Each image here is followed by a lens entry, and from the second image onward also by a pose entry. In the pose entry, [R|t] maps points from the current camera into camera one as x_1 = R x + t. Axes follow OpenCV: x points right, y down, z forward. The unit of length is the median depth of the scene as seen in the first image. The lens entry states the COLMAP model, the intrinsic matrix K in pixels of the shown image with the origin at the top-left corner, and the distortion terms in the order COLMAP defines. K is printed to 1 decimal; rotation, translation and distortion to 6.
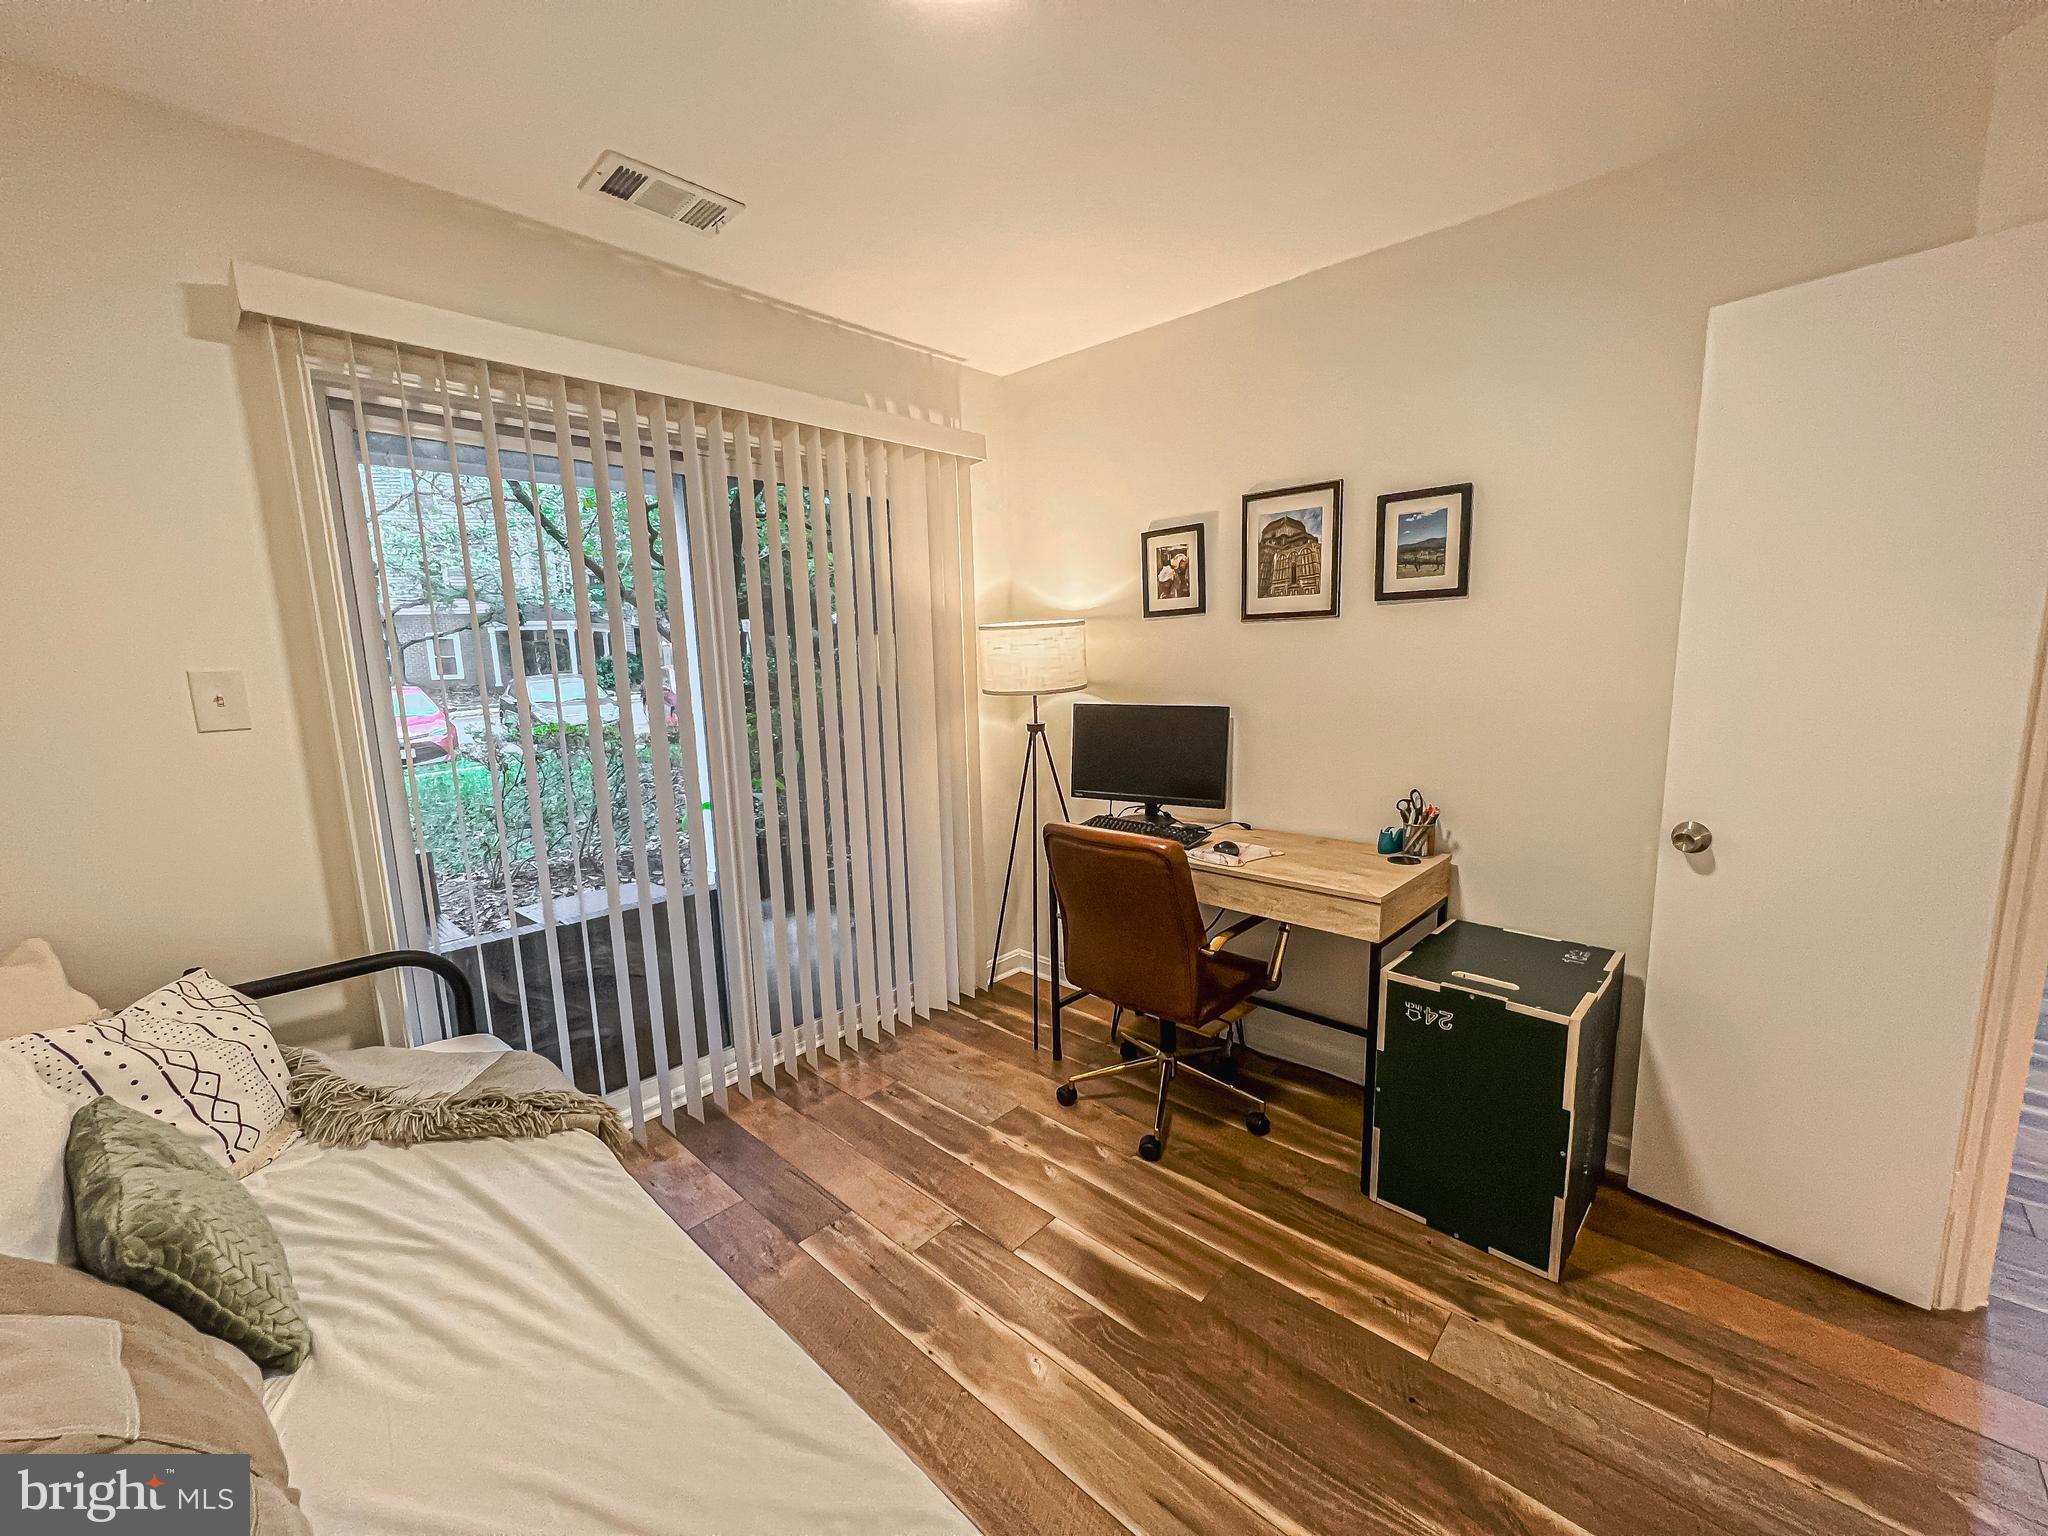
lens RADIAL K [[819.6, 0, 1024.8], [0, 819.6, 777.1], [0, 0, 1]] dist [-0.002299, 0.001006]
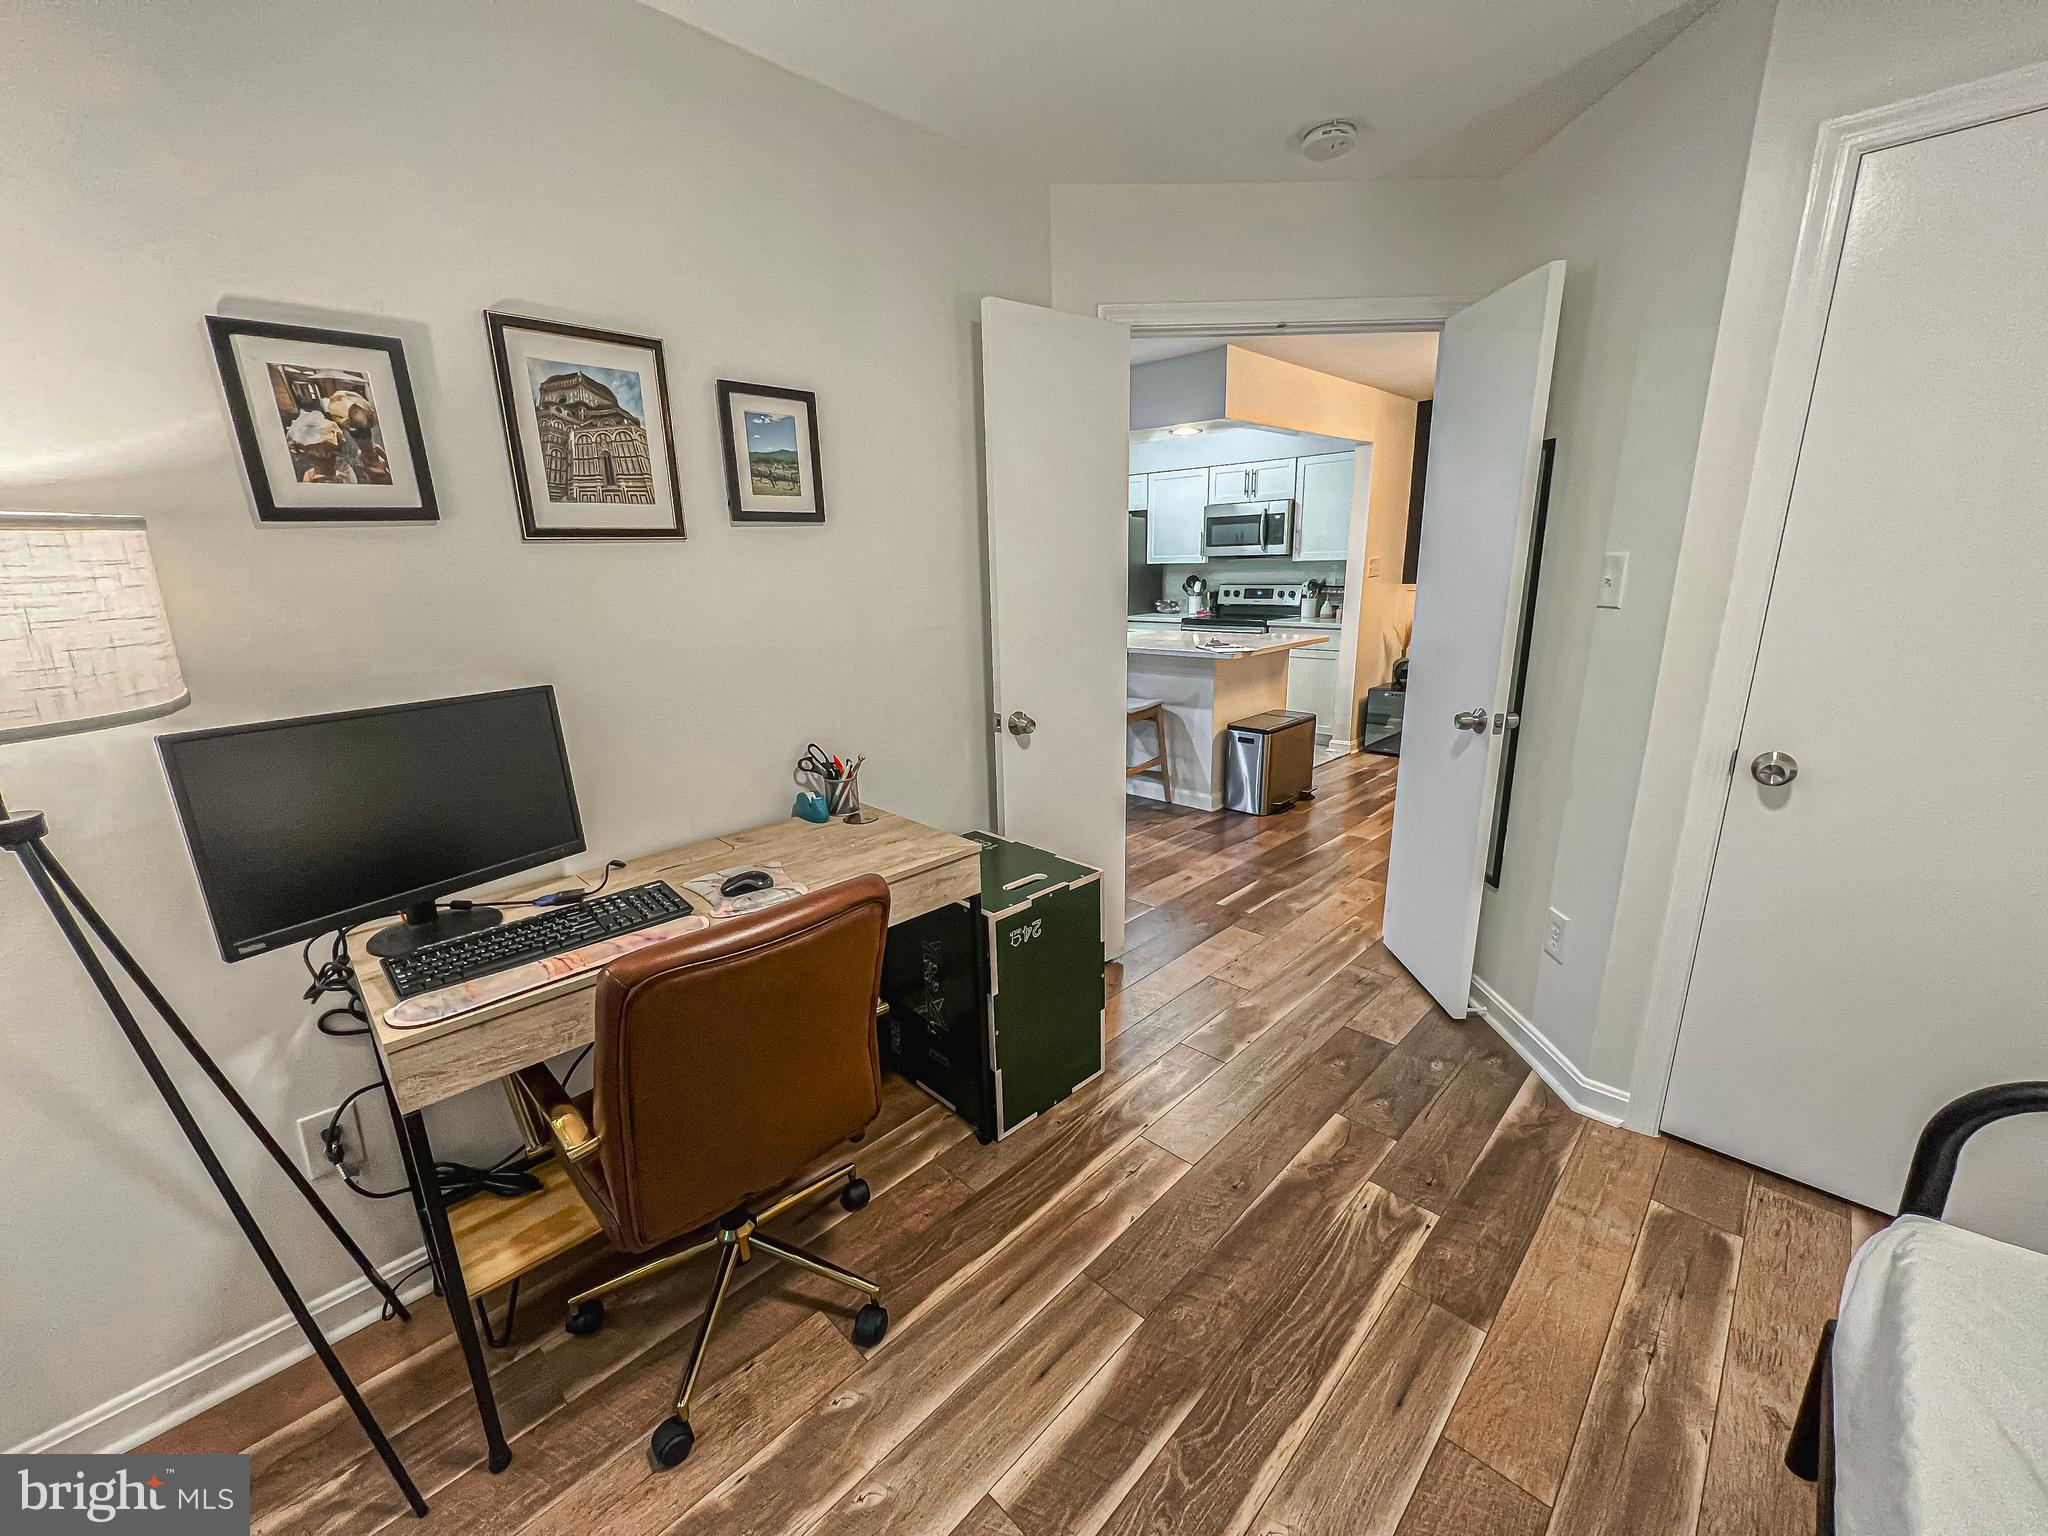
lens RADIAL K [[819.6, 0, 1024.8], [0, 819.6, 777.1], [0, 0, 1]] dist [-0.002299, 0.001006]
pose [[0.029454, -0.231205, 0.972459, -0.387977], [0.177507, 0.958628, 0.222540, -0.107683], [-0.983679, 0.166064, 0.069276, 0.729998]]
